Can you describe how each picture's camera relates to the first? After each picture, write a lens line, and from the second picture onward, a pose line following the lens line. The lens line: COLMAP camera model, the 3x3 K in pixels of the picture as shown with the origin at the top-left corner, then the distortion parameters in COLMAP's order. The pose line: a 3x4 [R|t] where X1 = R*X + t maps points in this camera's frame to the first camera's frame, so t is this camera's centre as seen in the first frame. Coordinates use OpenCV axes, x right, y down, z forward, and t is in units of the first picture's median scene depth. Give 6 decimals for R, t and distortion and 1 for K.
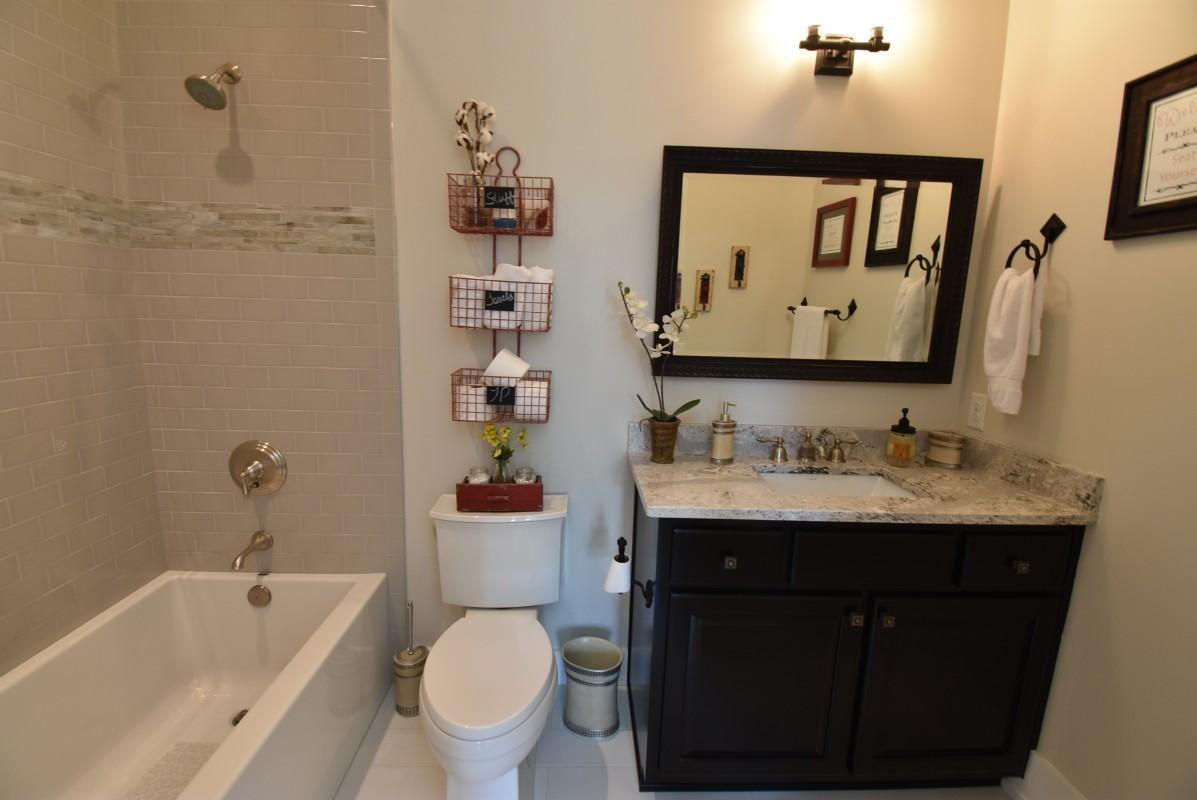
lens RADIAL K [[531.4, 0, 596.7], [0, 531.4, 402.9], [0, 0, 1]] dist [0.024710, -0.029395]
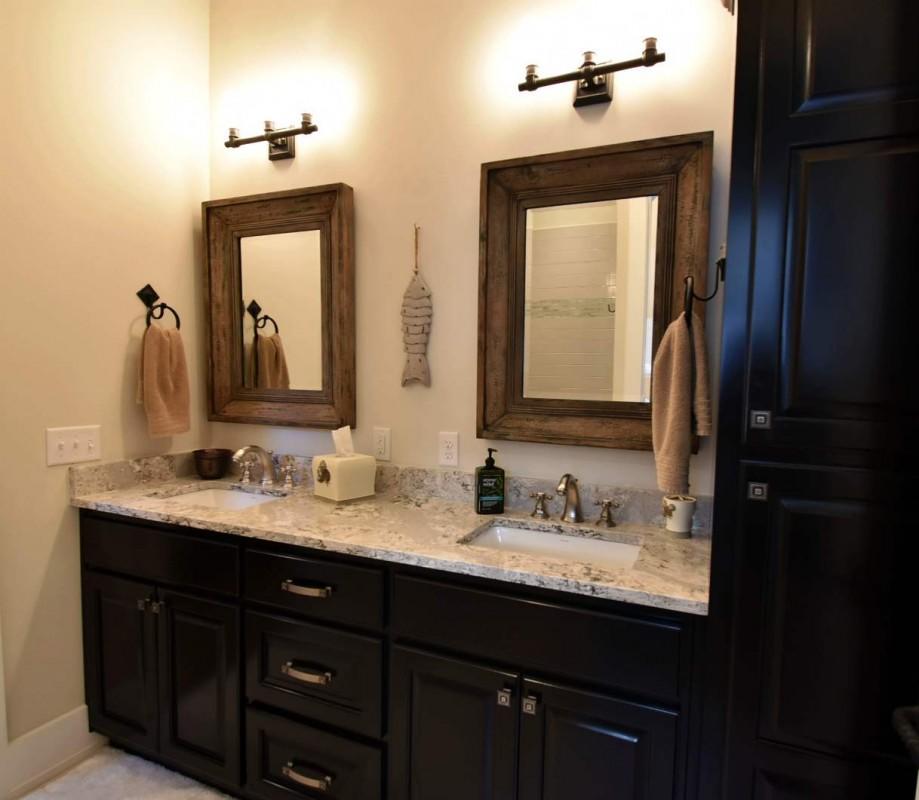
lens RADIAL K [[603.4, 0, 459.5], [0, 603.4, 400.0], [0, 0, 1]] dist [-0.000004, 0.000708]
pose [[0.894862, 0.007042, -0.446287, 0.785617], [-0.055320, 0.993916, -0.095241, 0.017720], [0.442901, 0.109916, 0.889807, 0.016395]]
